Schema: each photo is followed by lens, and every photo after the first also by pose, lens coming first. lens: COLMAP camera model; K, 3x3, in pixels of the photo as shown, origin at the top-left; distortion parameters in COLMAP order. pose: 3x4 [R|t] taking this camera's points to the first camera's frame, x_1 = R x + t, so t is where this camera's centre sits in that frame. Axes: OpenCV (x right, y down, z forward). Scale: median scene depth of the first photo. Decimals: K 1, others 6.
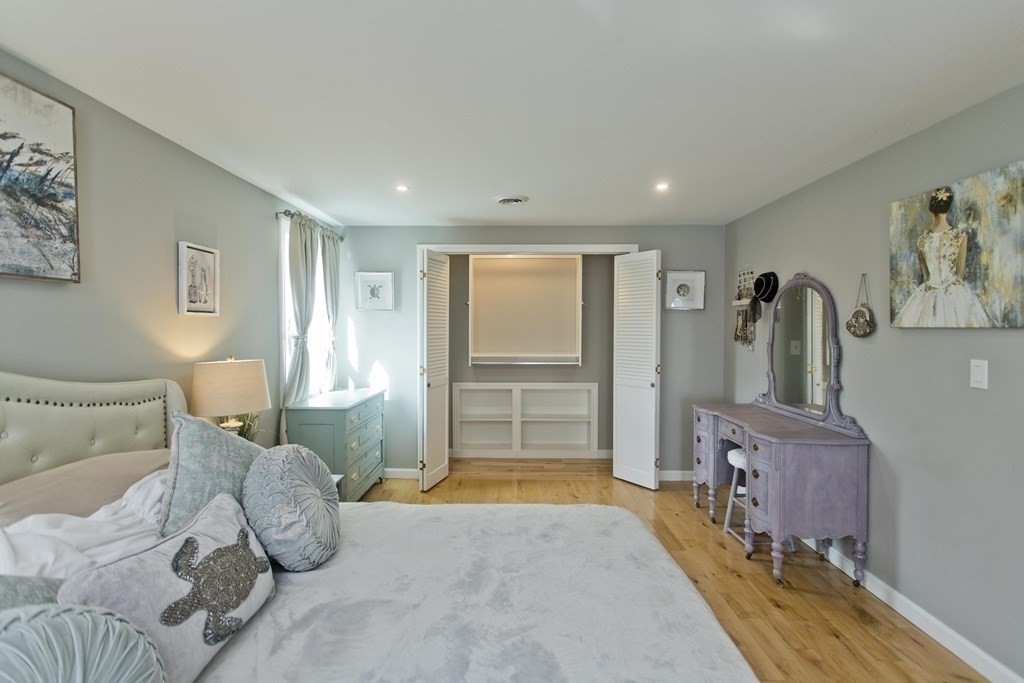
lens RADIAL K [[487.3, 0, 510.8], [0, 487.3, 332.6], [0, 0, 1]] dist [0.001214, 0.000256]
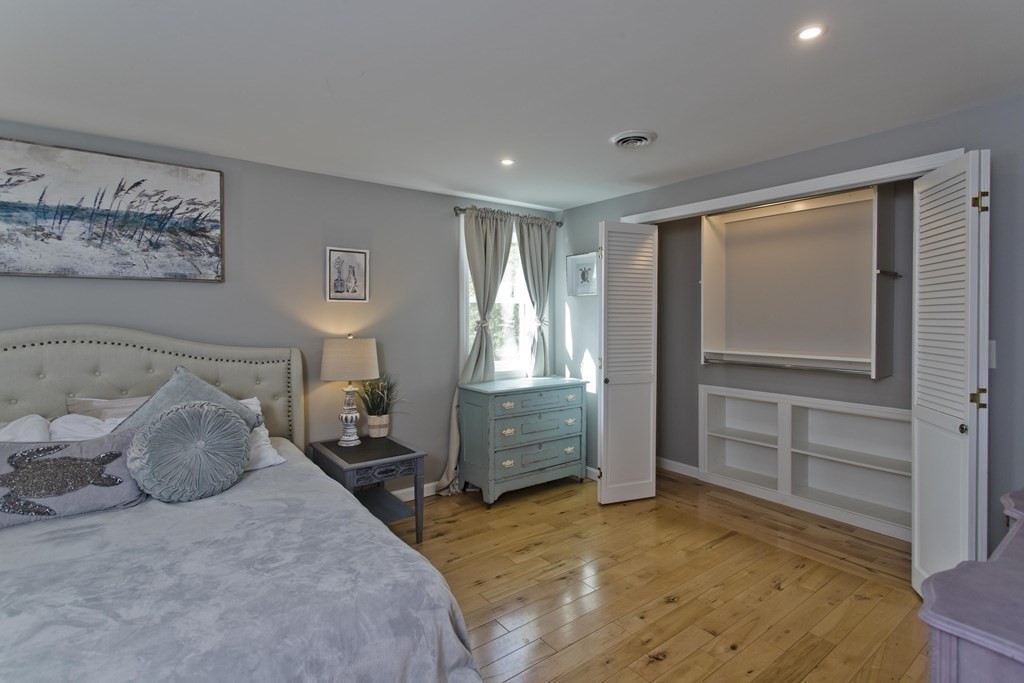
lens RADIAL K [[490.0, 0, 511.5], [0, 490.0, 317.8], [0, 0, 1]] dist [0.000436, 0.000305]
pose [[0.610203, 0.003721, -0.792237, 0.938032], [-0.012618, 0.999908, -0.005022, 0.010425], [0.792145, 0.013061, 0.610193, 0.785264]]
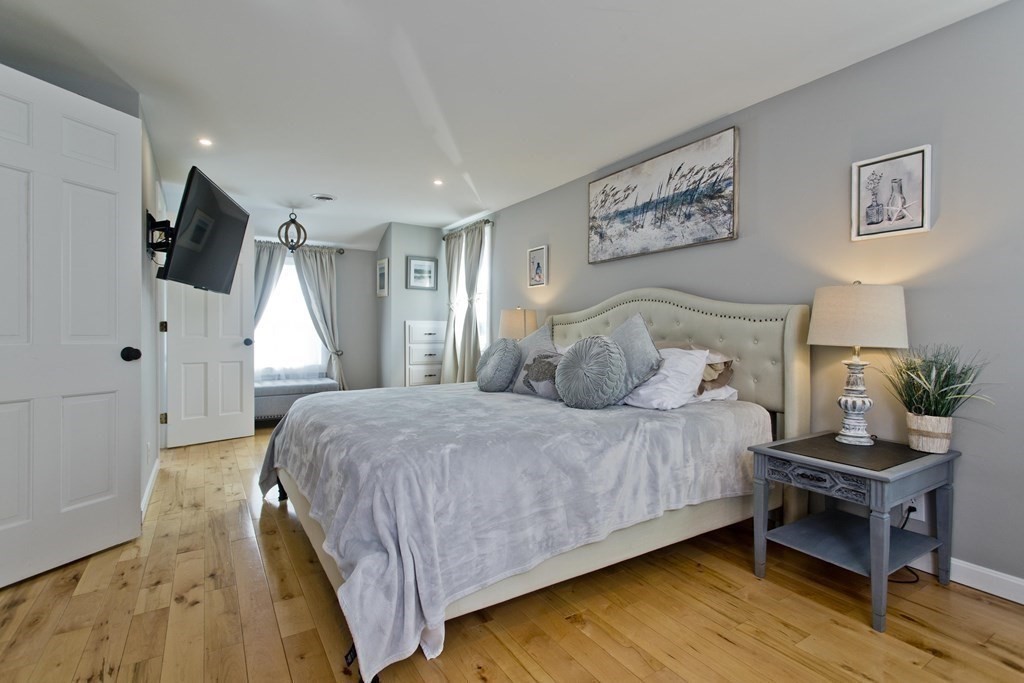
lens RADIAL K [[487.3, 0, 510.8], [0, 487.3, 332.6], [0, 0, 1]] dist [0.001214, 0.000256]
pose [[-0.842827, -0.002034, -0.538180, 0.545991], [-0.013290, 0.999767, 0.017034, 0.183049], [0.538020, 0.021510, -0.842658, 1.947793]]
